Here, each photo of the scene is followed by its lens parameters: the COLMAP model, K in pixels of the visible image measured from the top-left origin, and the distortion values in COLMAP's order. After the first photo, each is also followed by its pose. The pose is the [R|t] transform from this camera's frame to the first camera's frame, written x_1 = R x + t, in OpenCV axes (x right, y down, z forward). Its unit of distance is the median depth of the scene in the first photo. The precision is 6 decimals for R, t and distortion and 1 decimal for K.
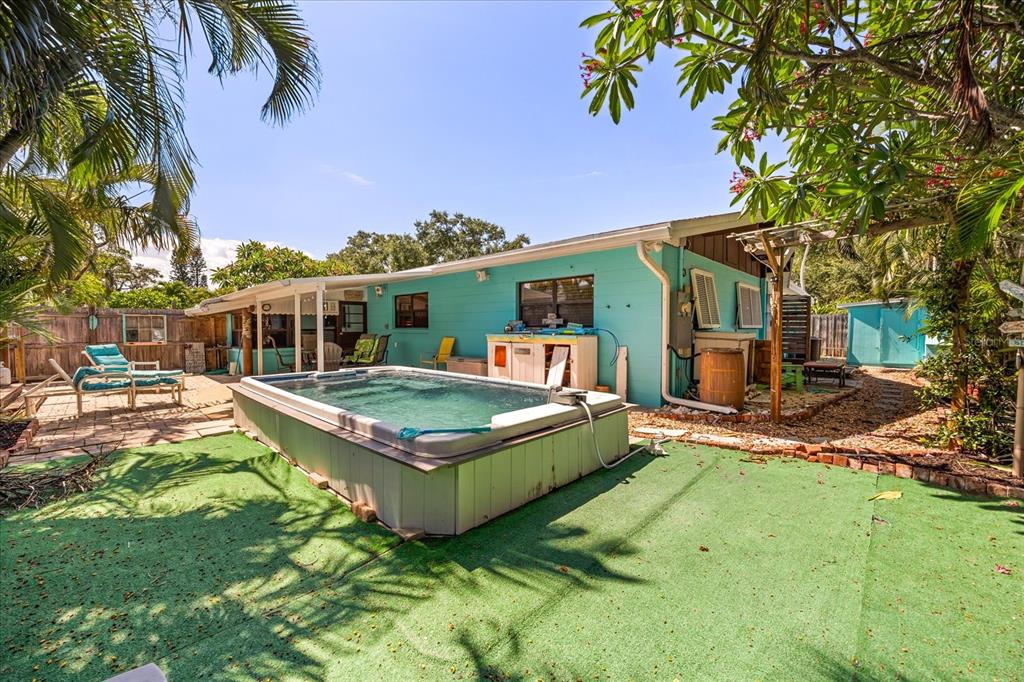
lens RADIAL K [[421.5, 0, 512.0], [0, 421.5, 338.0], [0, 0, 1]] dist [0.002193, 0.000280]
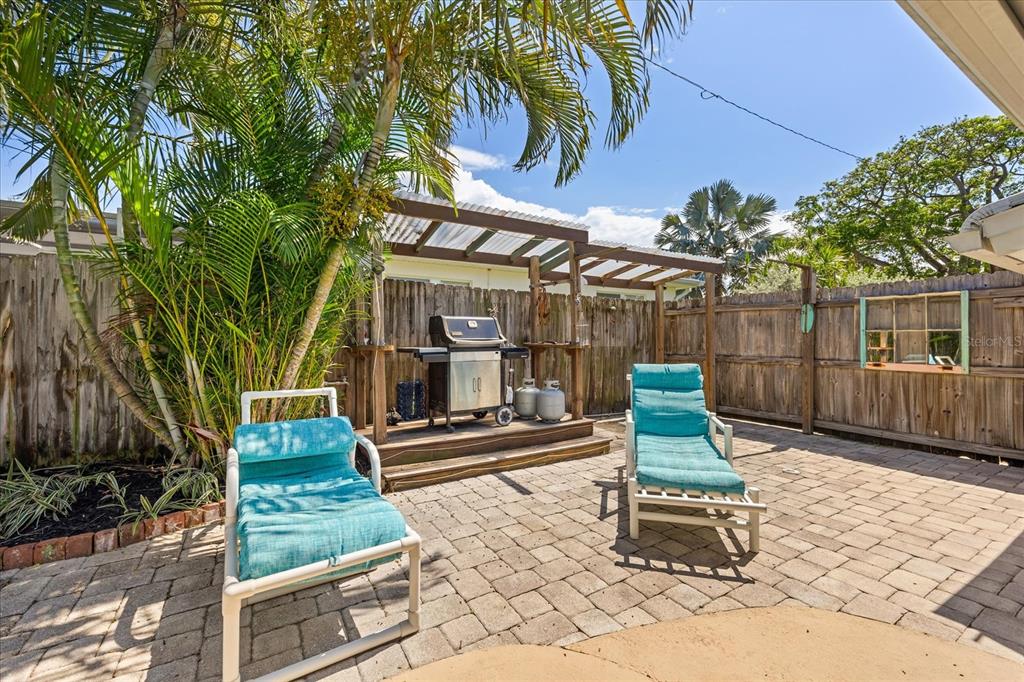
lens RADIAL K [[421.5, 0, 514.7], [0, 421.5, 337.4], [0, 0, 1]] dist [0.002193, 0.000280]
pose [[-0.260559, 0.000805, -0.965457, -0.424888], [-0.026482, 0.999617, 0.007980, -0.009003], [0.965095, 0.027646, -0.260438, 0.809270]]
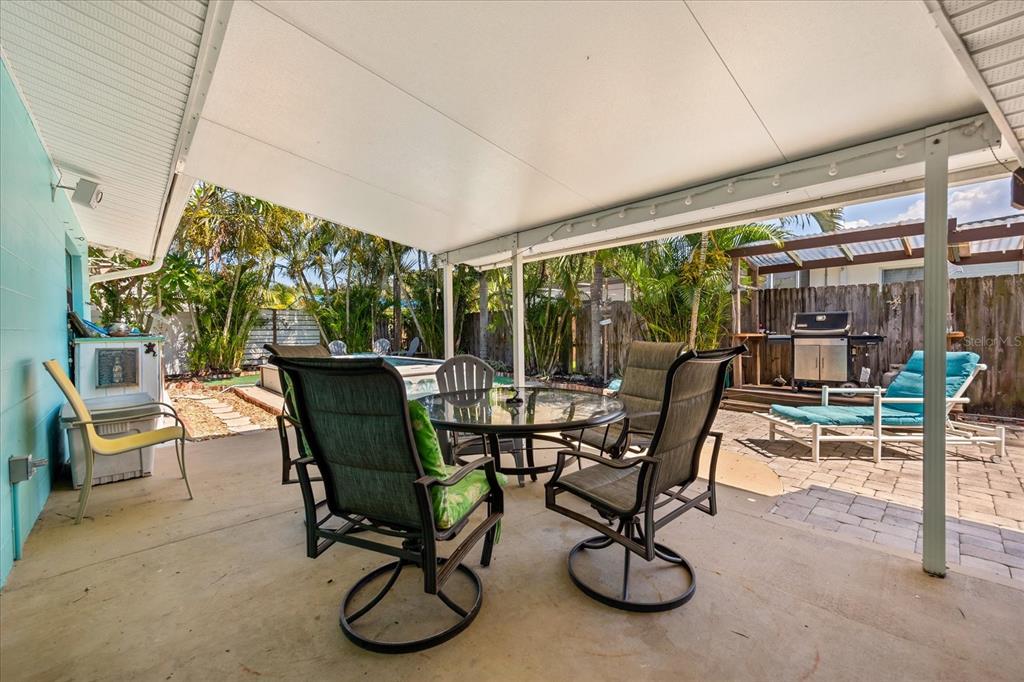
lens RADIAL K [[421.5, 0, 512.8], [0, 421.5, 339.3], [0, 0, 1]] dist [0.002193, 0.000280]
pose [[-0.997589, 0.016596, 0.067378, -0.440115], [0.019476, 0.998915, 0.042311, -0.018594], [-0.066603, 0.043521, -0.996830, 1.156543]]
